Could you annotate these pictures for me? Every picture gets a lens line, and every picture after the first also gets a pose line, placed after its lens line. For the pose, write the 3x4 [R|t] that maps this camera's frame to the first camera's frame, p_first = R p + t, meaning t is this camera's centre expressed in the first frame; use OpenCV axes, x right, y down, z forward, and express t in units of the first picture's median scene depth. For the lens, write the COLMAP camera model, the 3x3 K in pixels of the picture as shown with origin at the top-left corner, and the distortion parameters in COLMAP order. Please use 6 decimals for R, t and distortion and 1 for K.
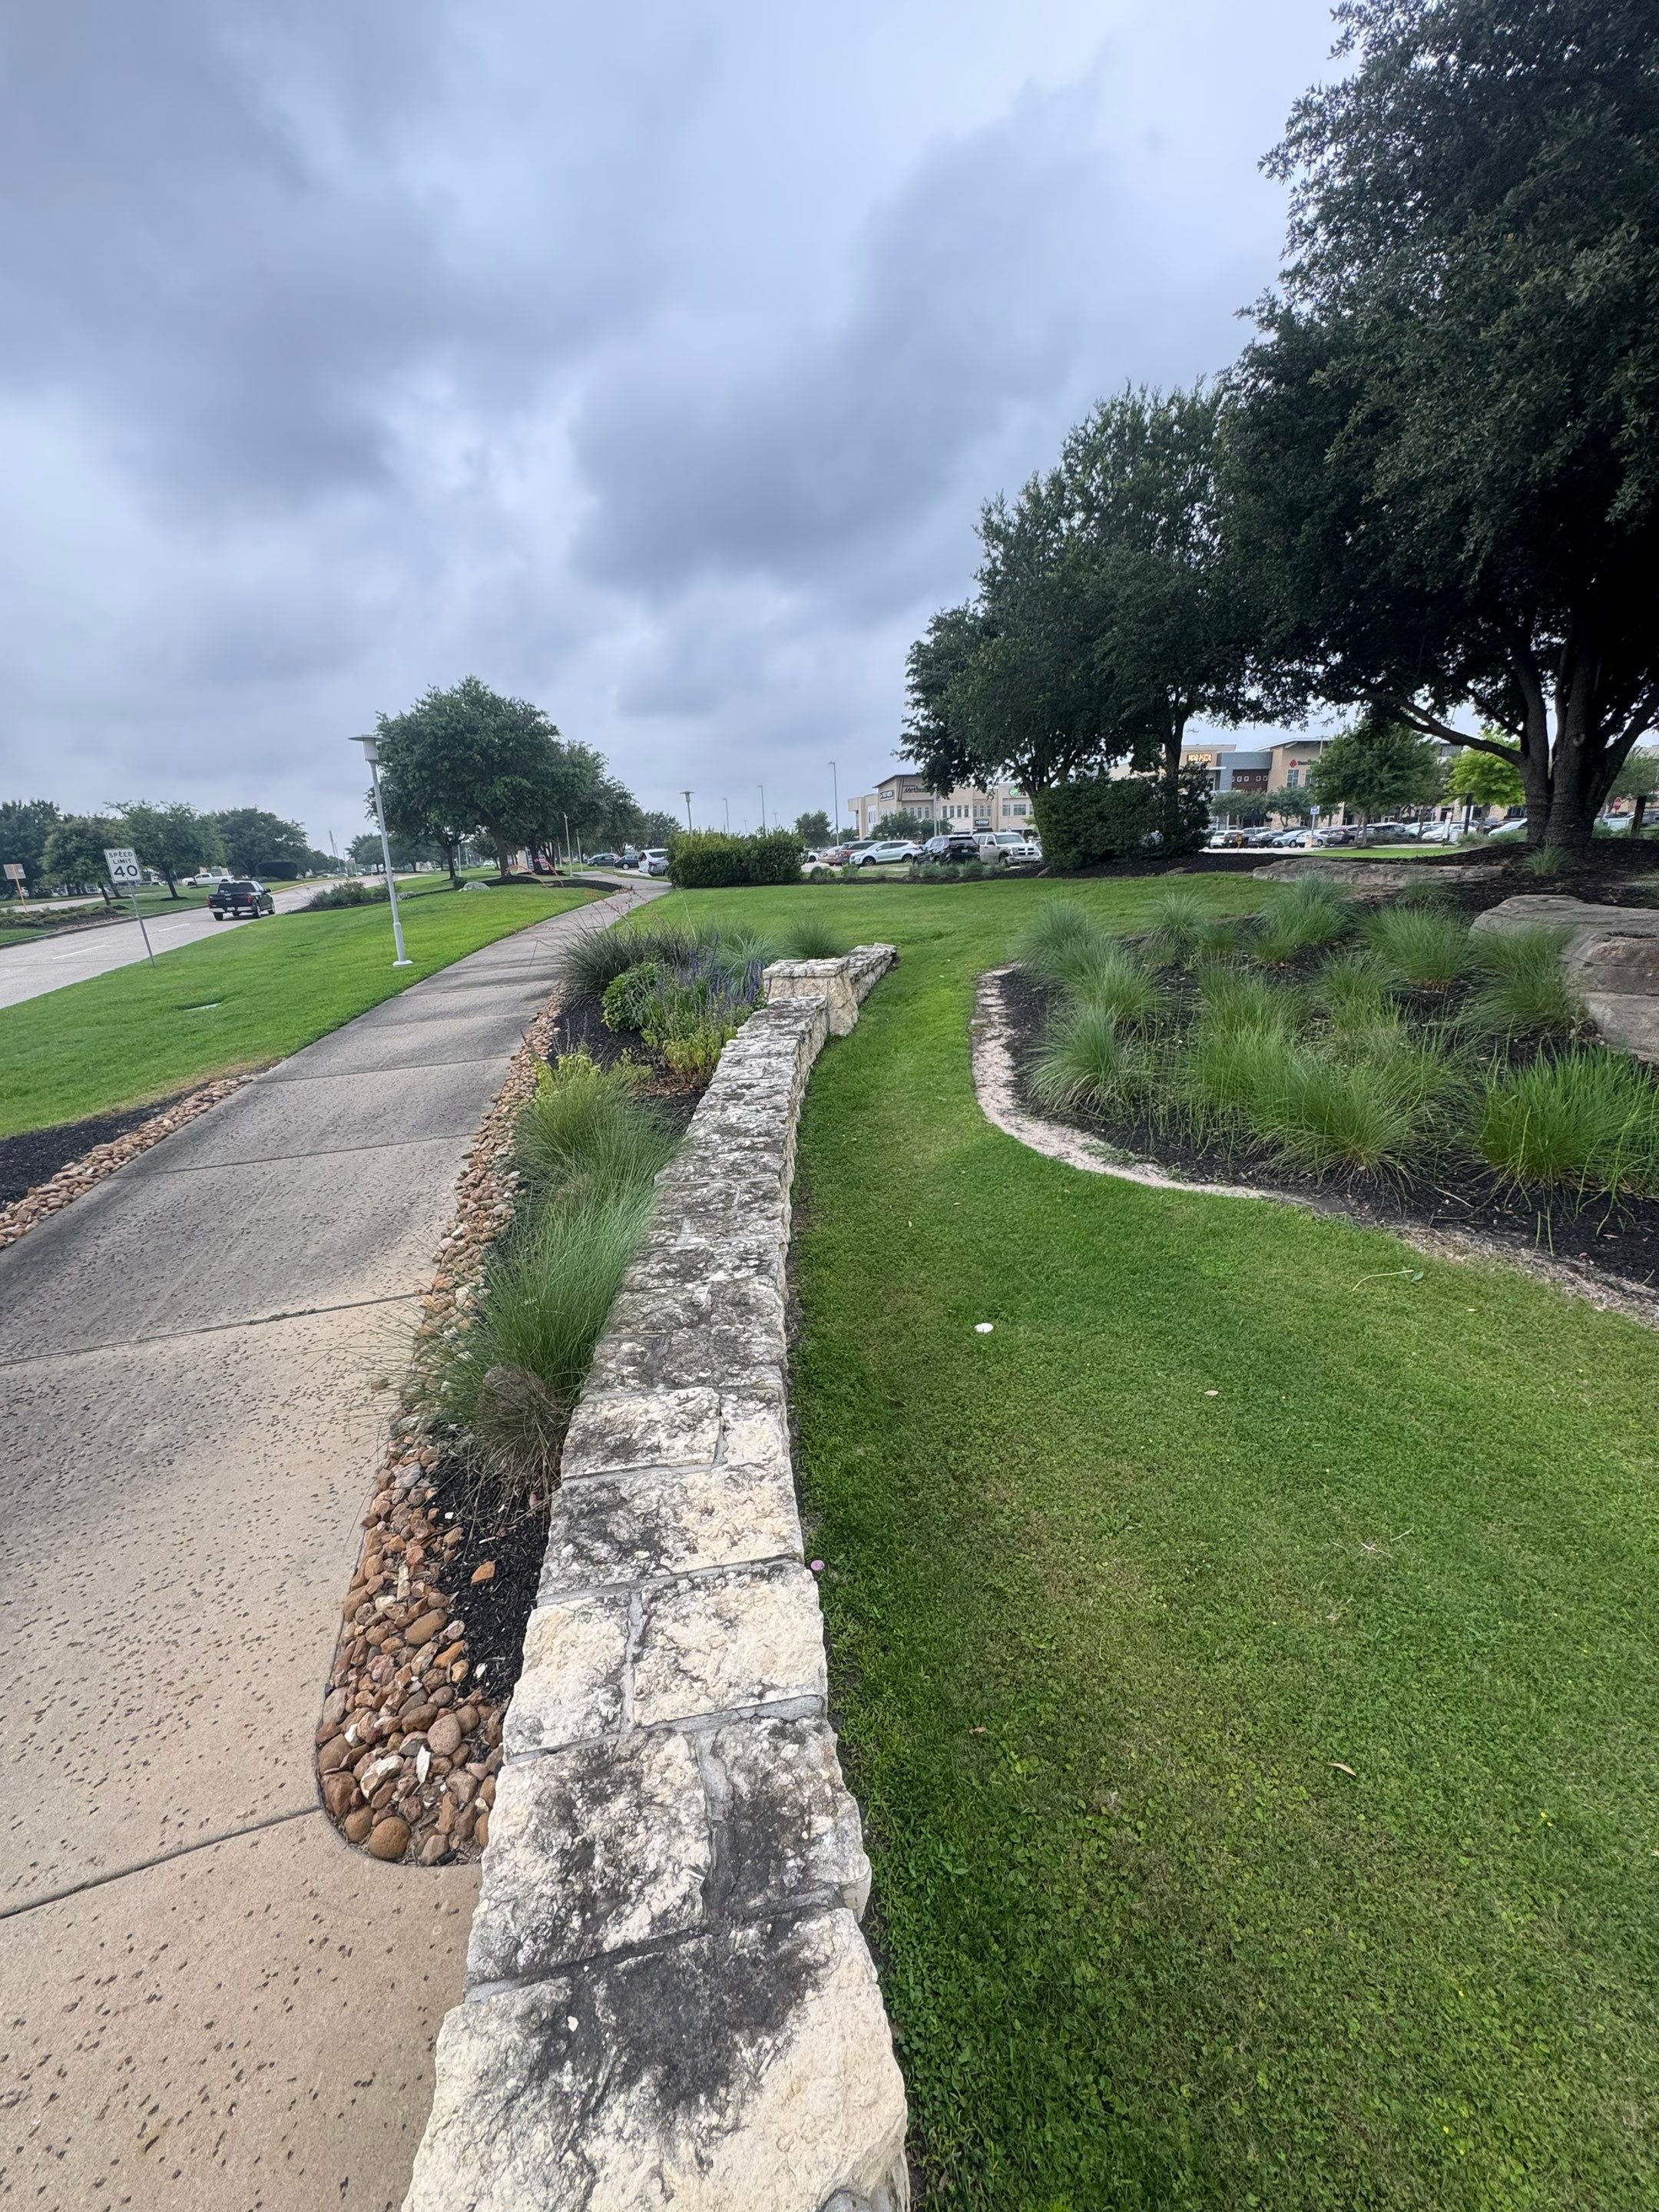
lens RADIAL K [[880.7, 0, 833.0], [0, 880.7, 1108.4], [0, 0, 1]] dist [-0.003730, 0.000254]
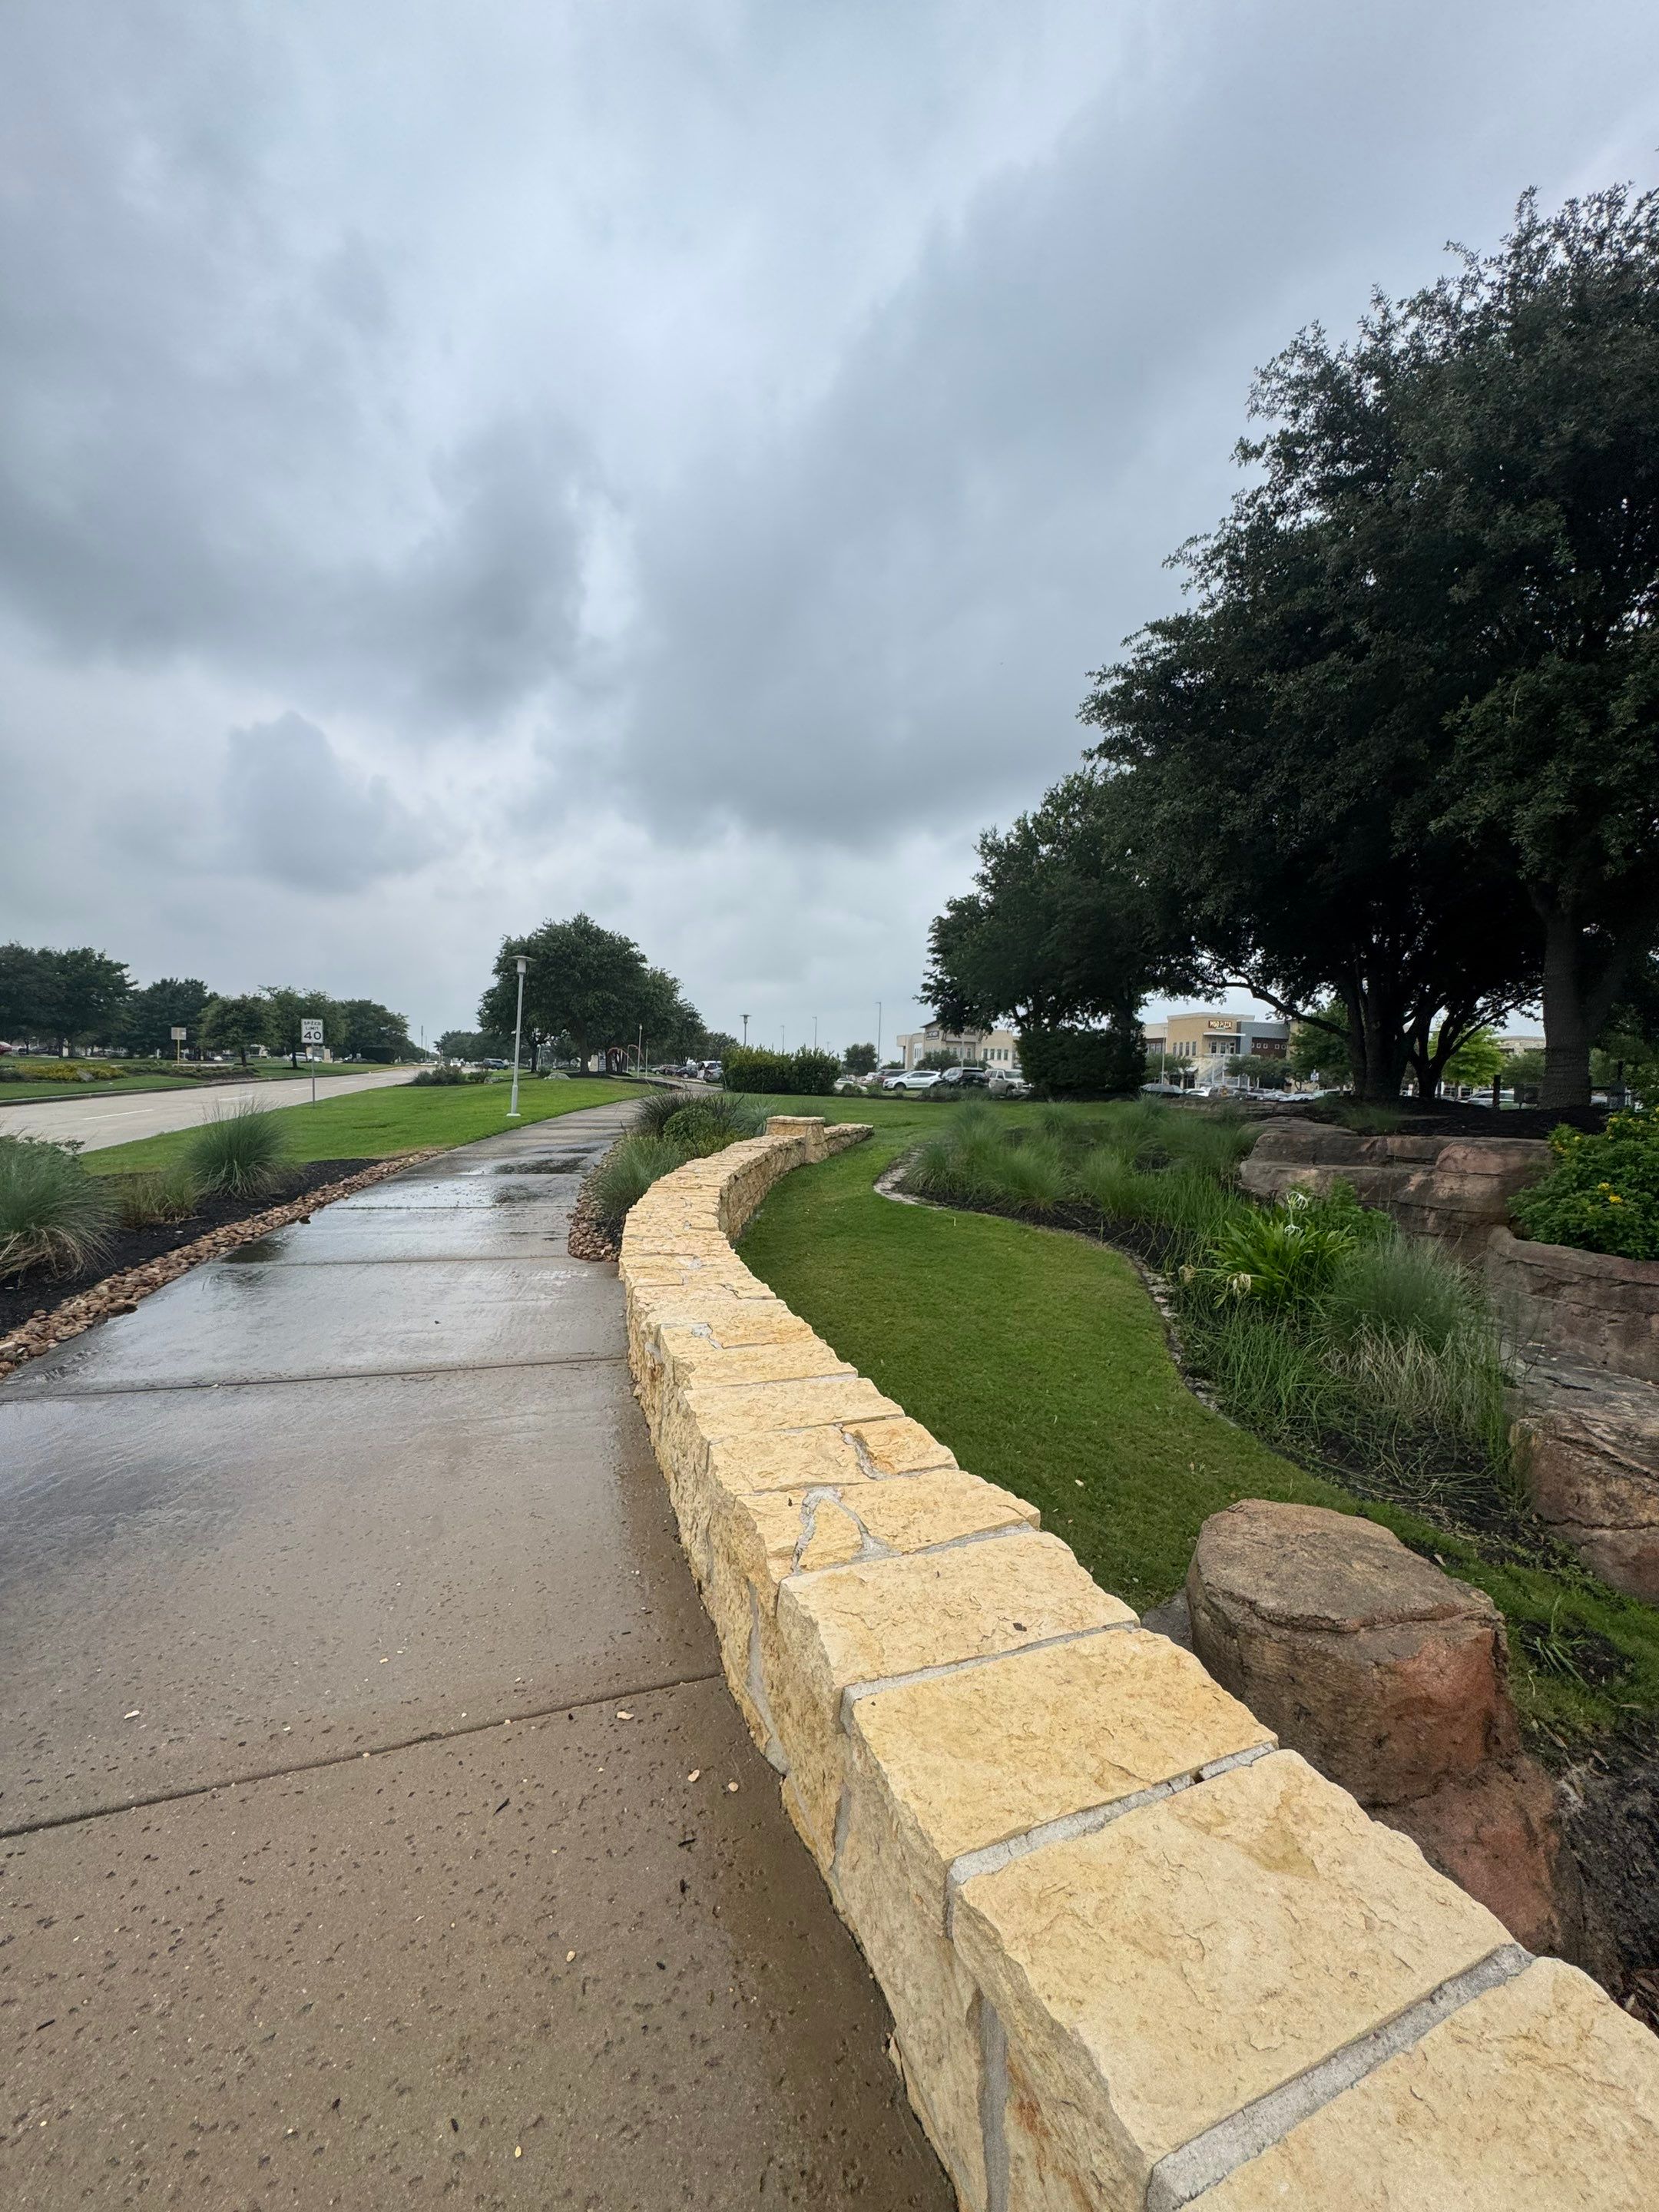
lens RADIAL K [[895.1, 0, 829.5], [0, 895.1, 1106.0], [0, 0, 1]] dist [-0.009629, 0.000027]
pose [[0.994536, 0.084560, -0.061218, 0.029256], [-0.097349, 0.962993, -0.251332, 0.048652], [0.037700, 0.255918, 0.965963, -0.123994]]
